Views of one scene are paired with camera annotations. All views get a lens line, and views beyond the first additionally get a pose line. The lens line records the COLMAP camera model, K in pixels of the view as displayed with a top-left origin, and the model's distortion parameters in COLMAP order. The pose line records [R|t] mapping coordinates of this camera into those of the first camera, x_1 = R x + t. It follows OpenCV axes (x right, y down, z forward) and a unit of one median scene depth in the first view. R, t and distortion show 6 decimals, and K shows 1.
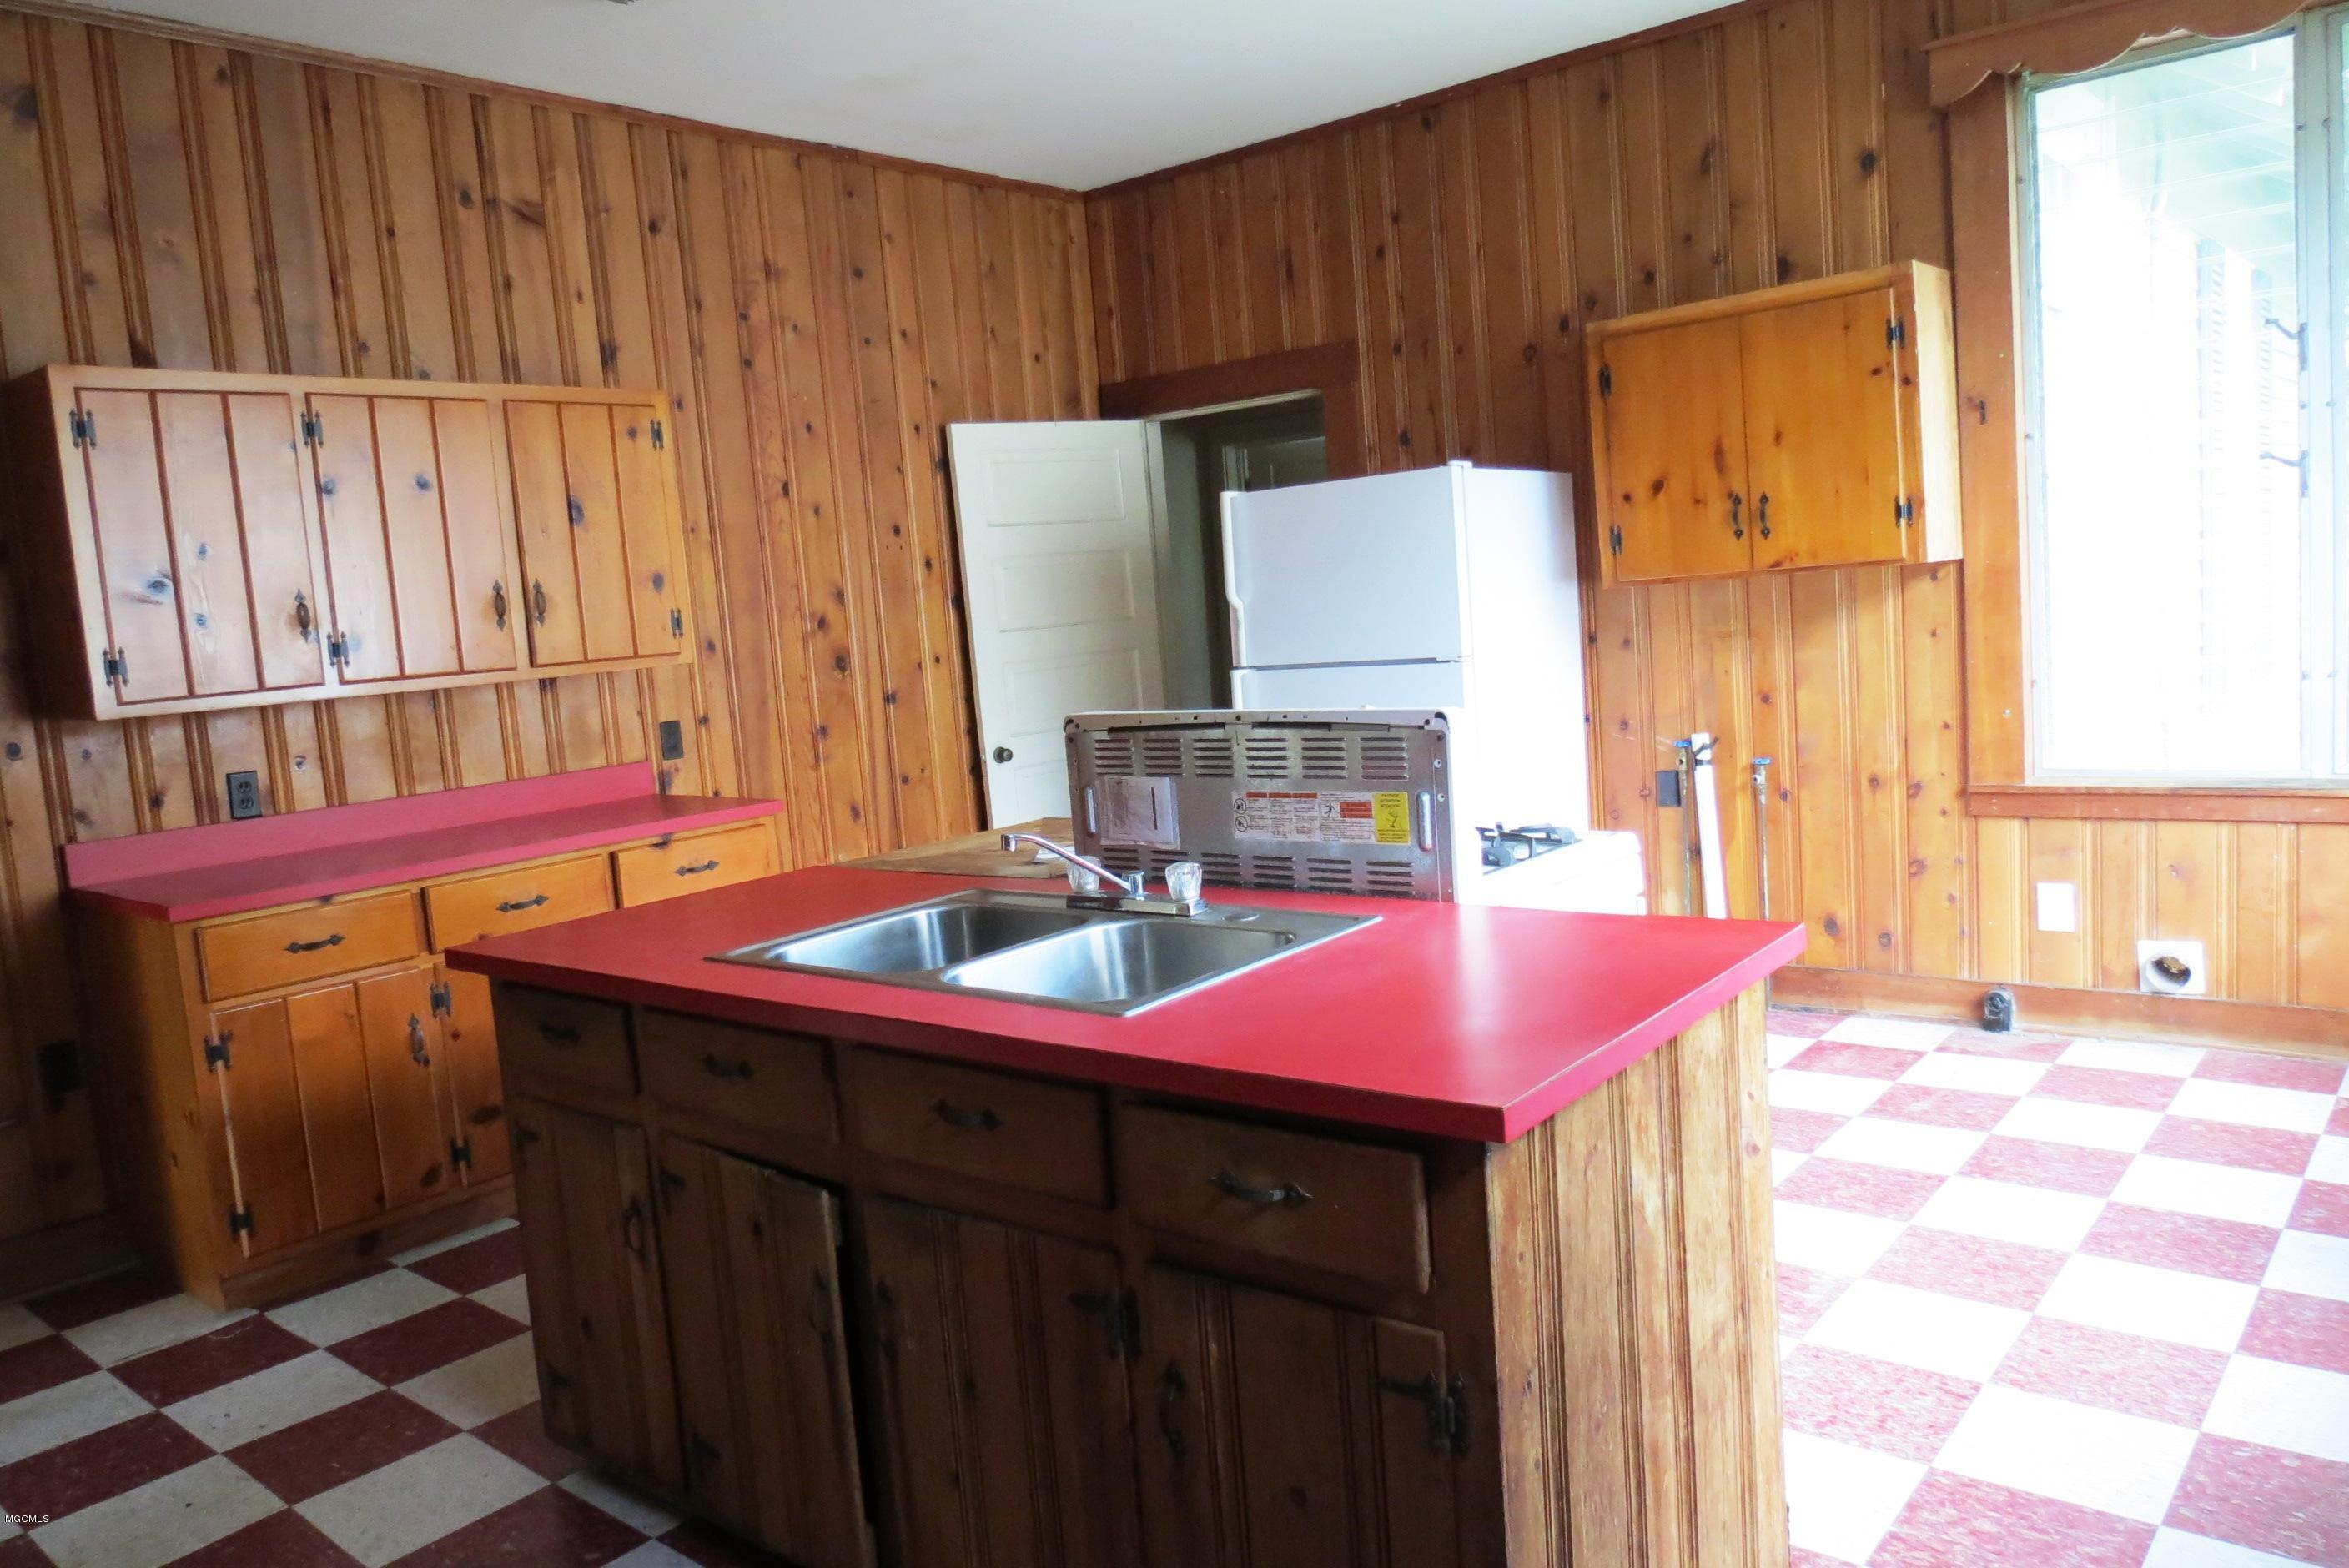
lens RADIAL K [[1670.1, 0, 1175.2], [0, 1670.1, 780.8], [0, 0, 1]] dist [-0.024207, -0.000014]
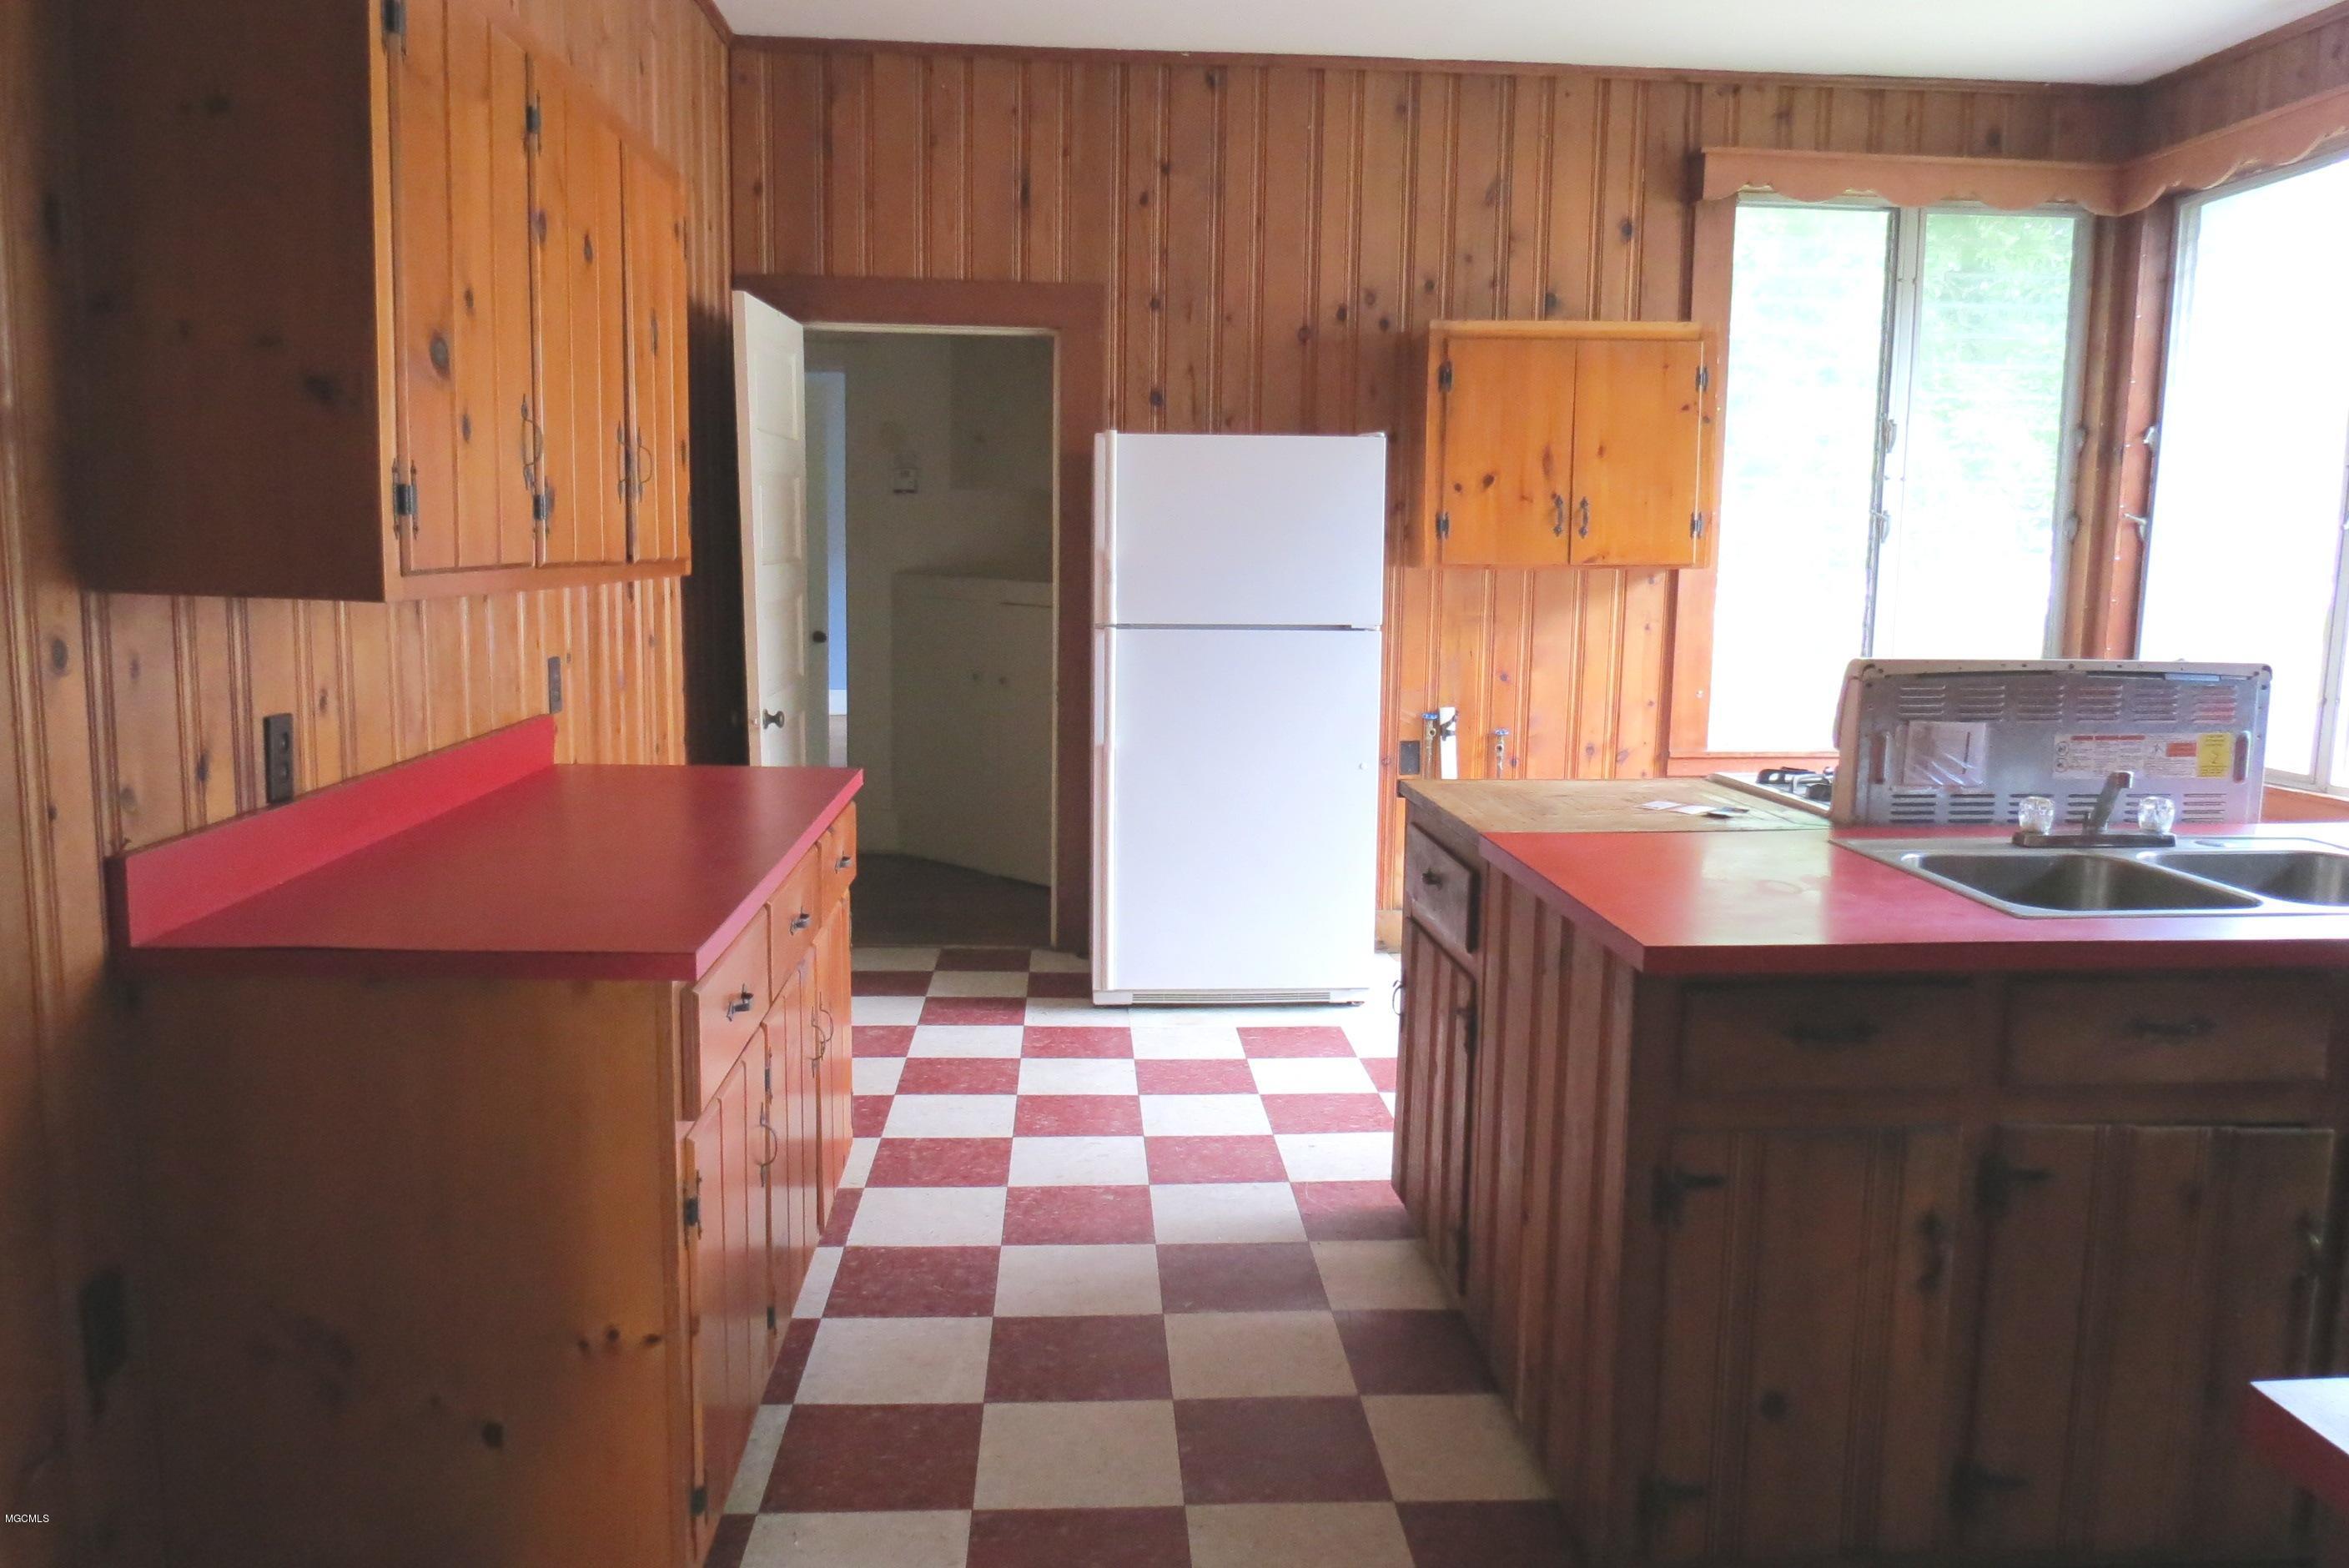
lens RADIAL K [[1670.1, 0, 1177.4], [0, 1670.1, 767.2], [0, 0, 1]] dist [-0.024207, -0.000014]
pose [[0.716321, -0.004884, 0.697754, -0.645250], [0.009821, 0.999947, -0.003083, 0.014358], [-0.697702, 0.009061, 0.716331, 0.366263]]
